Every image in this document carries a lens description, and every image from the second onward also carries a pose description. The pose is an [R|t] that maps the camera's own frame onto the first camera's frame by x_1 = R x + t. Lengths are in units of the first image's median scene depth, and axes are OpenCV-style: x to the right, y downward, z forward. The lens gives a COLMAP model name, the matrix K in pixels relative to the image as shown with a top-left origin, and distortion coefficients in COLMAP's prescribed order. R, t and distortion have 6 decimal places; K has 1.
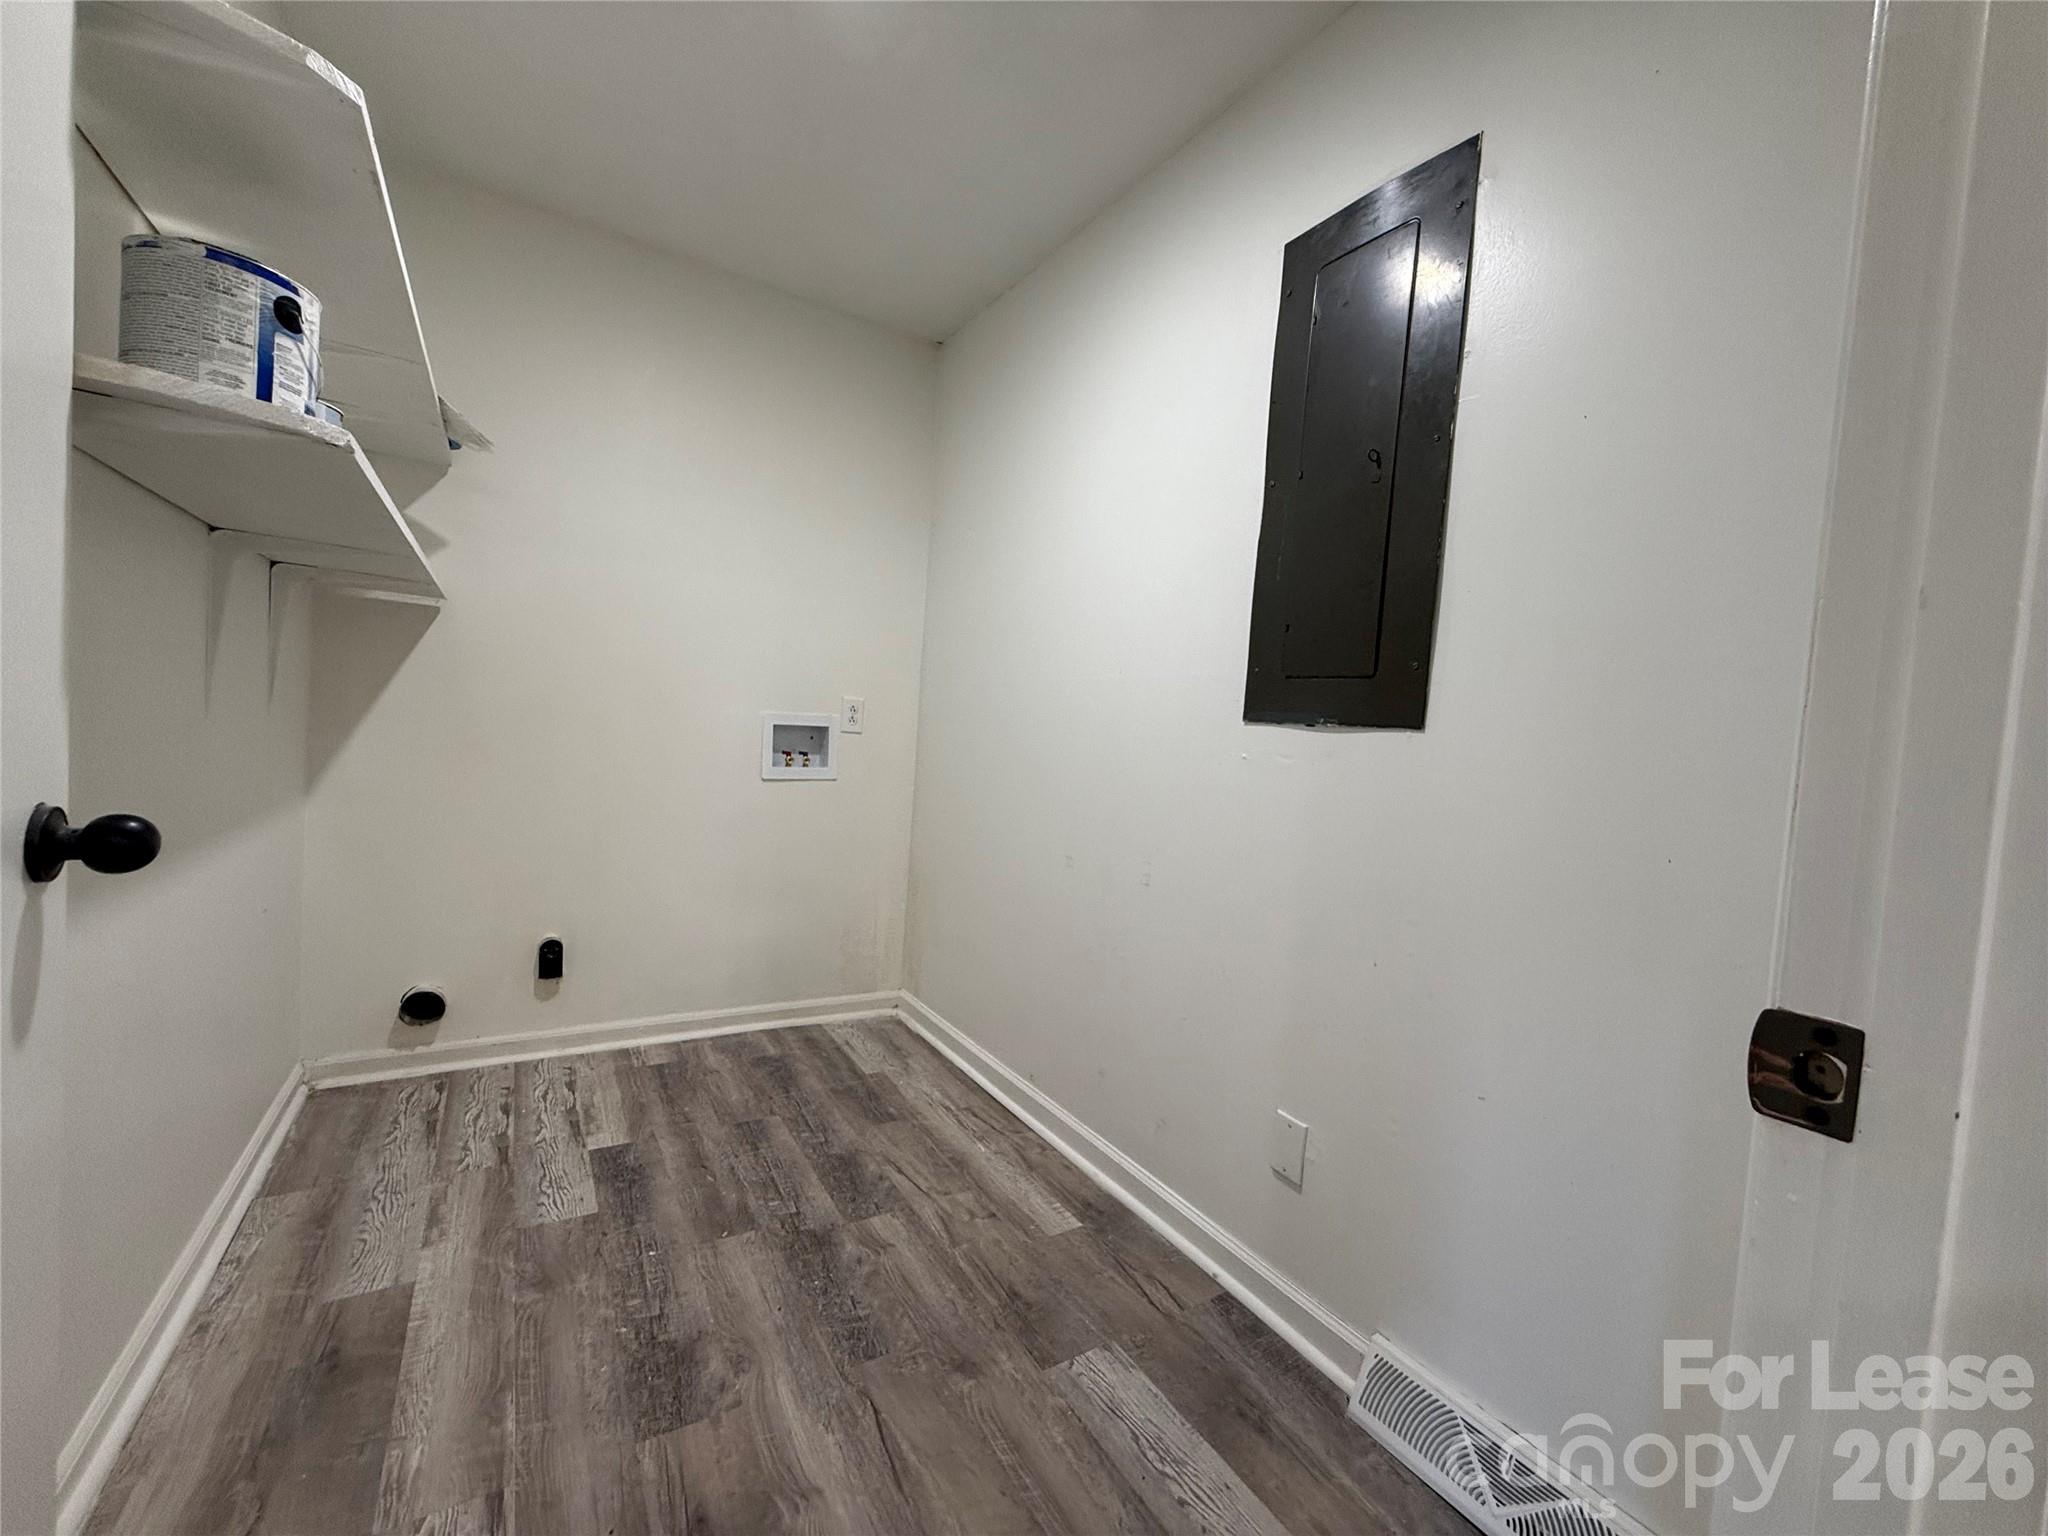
lens RADIAL K [[816.2, 0, 1020.5], [0, 816.2, 769.8], [0, 0, 1]] dist [0.001085, -0.000166]
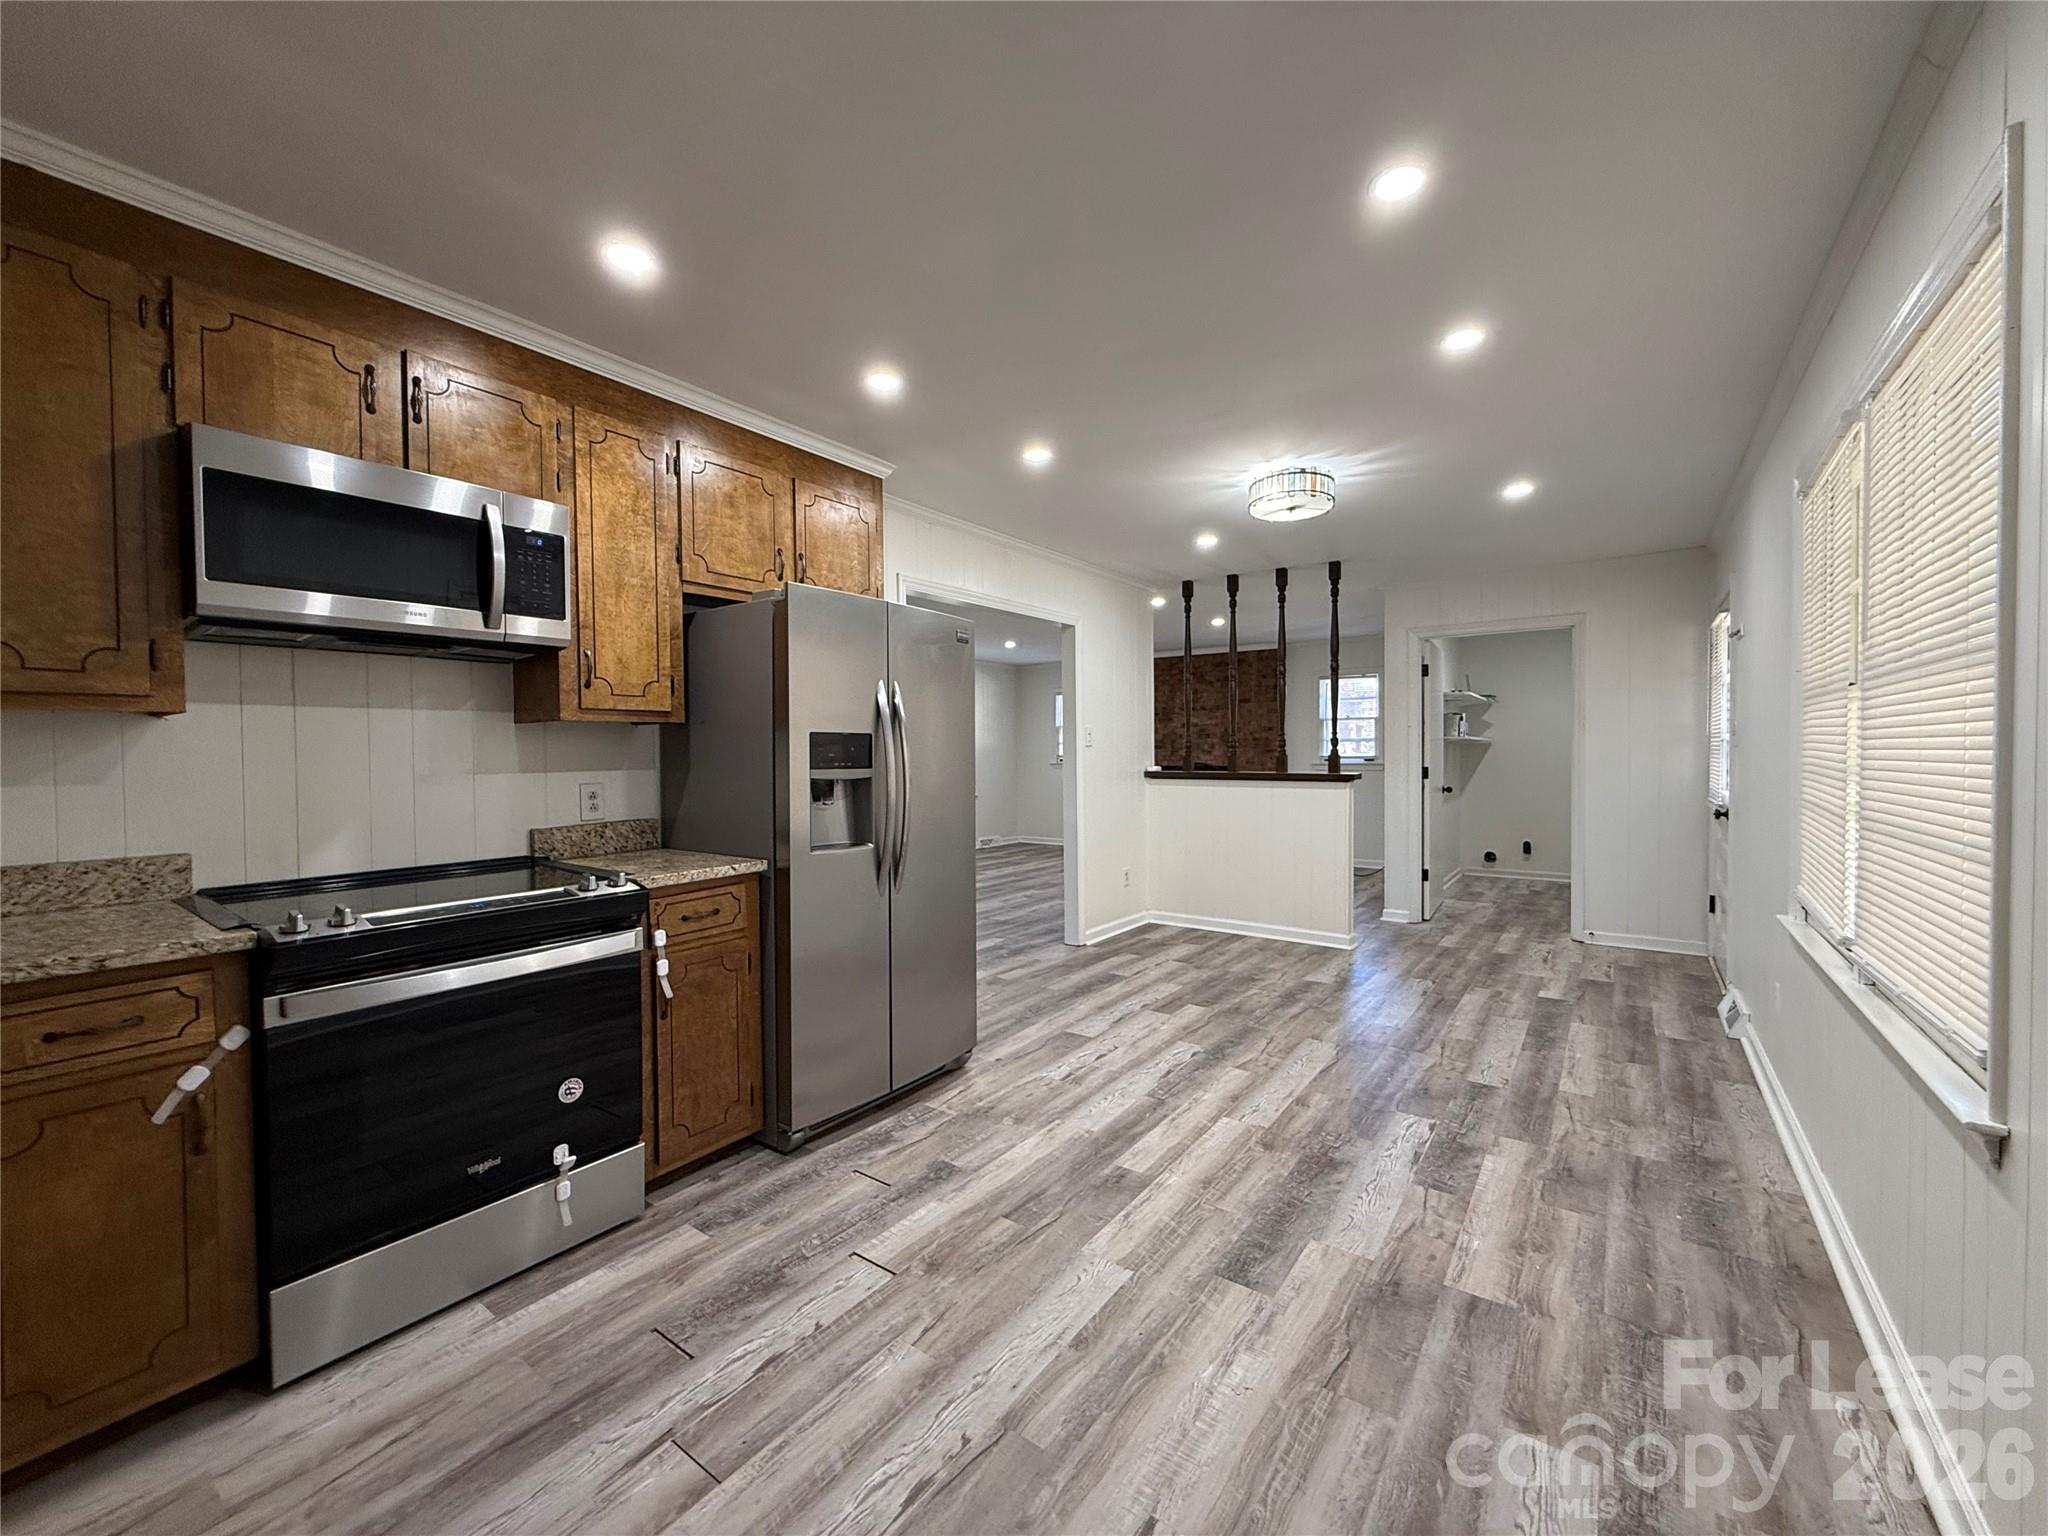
lens RADIAL K [[816.2, 0, 1020.5], [0, 816.2, 769.8], [0, 0, 1]] dist [0.001085, -0.000166]
pose [[0.374762, -0.052125, -0.925655, 3.240510], [-0.007474, 0.998216, -0.059237, 0.257700], [0.927091, 0.029118, 0.373704, -3.996835]]
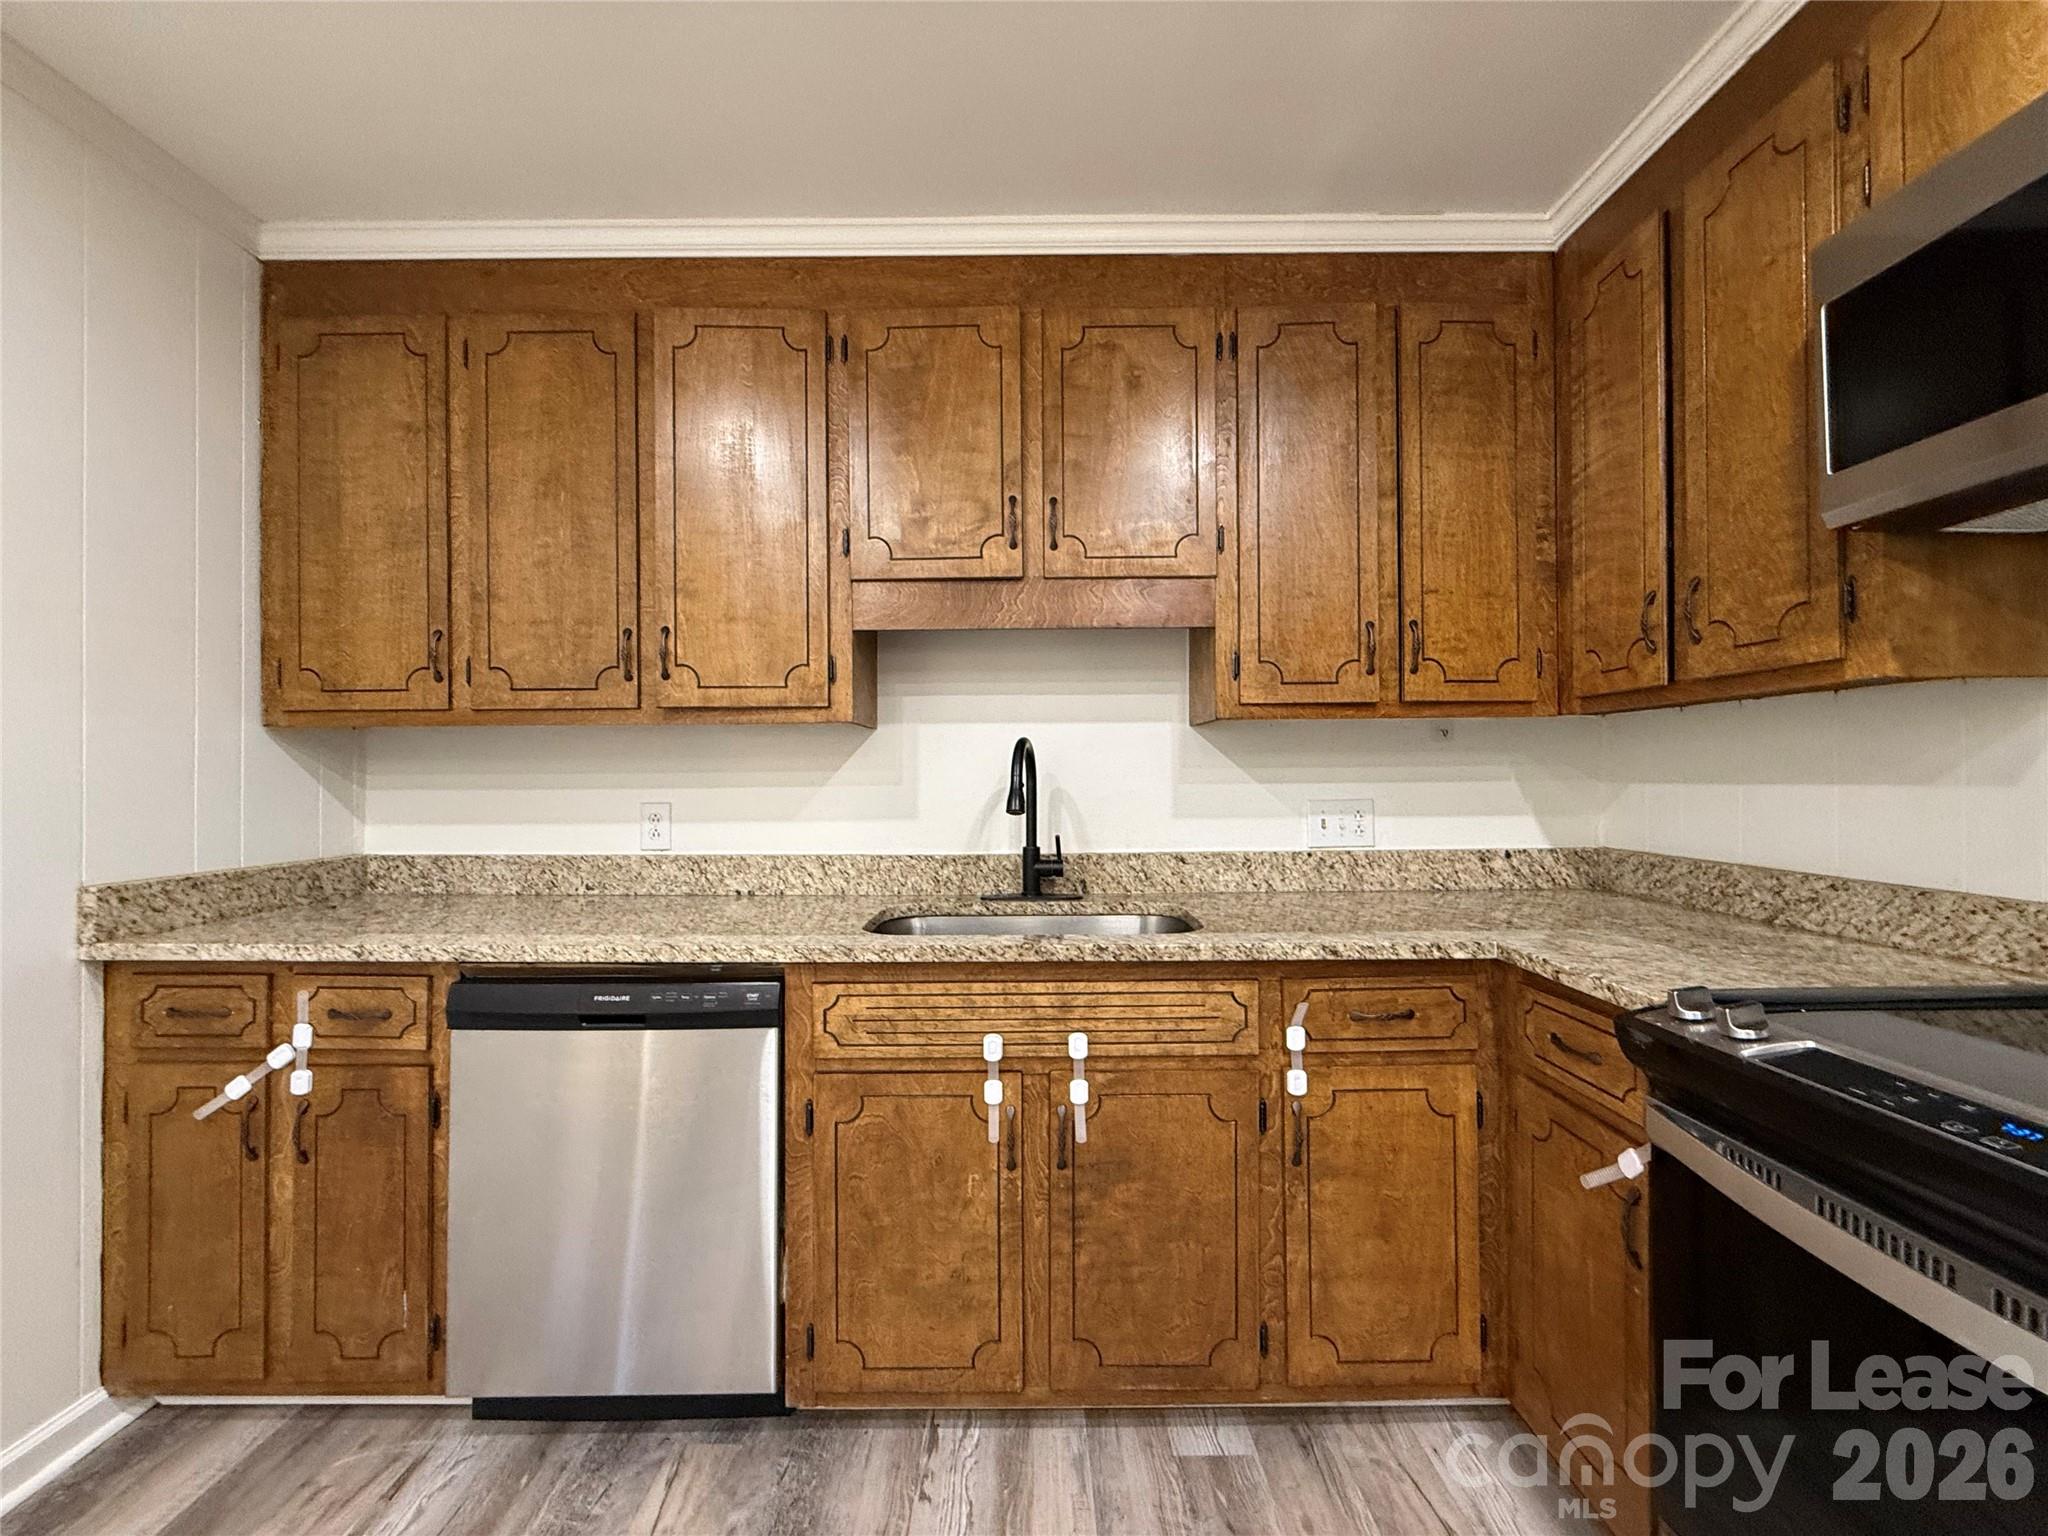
lens RADIAL K [[816.2, 0, 1020.5], [0, 816.2, 769.8], [0, 0, 1]] dist [0.001085, -0.000166]
pose [[-0.850140, -0.062579, 0.522825, 1.744121], [-0.031353, 0.997167, 0.068374, 0.158247], [-0.525623, 0.041735, -0.849693, -3.515146]]
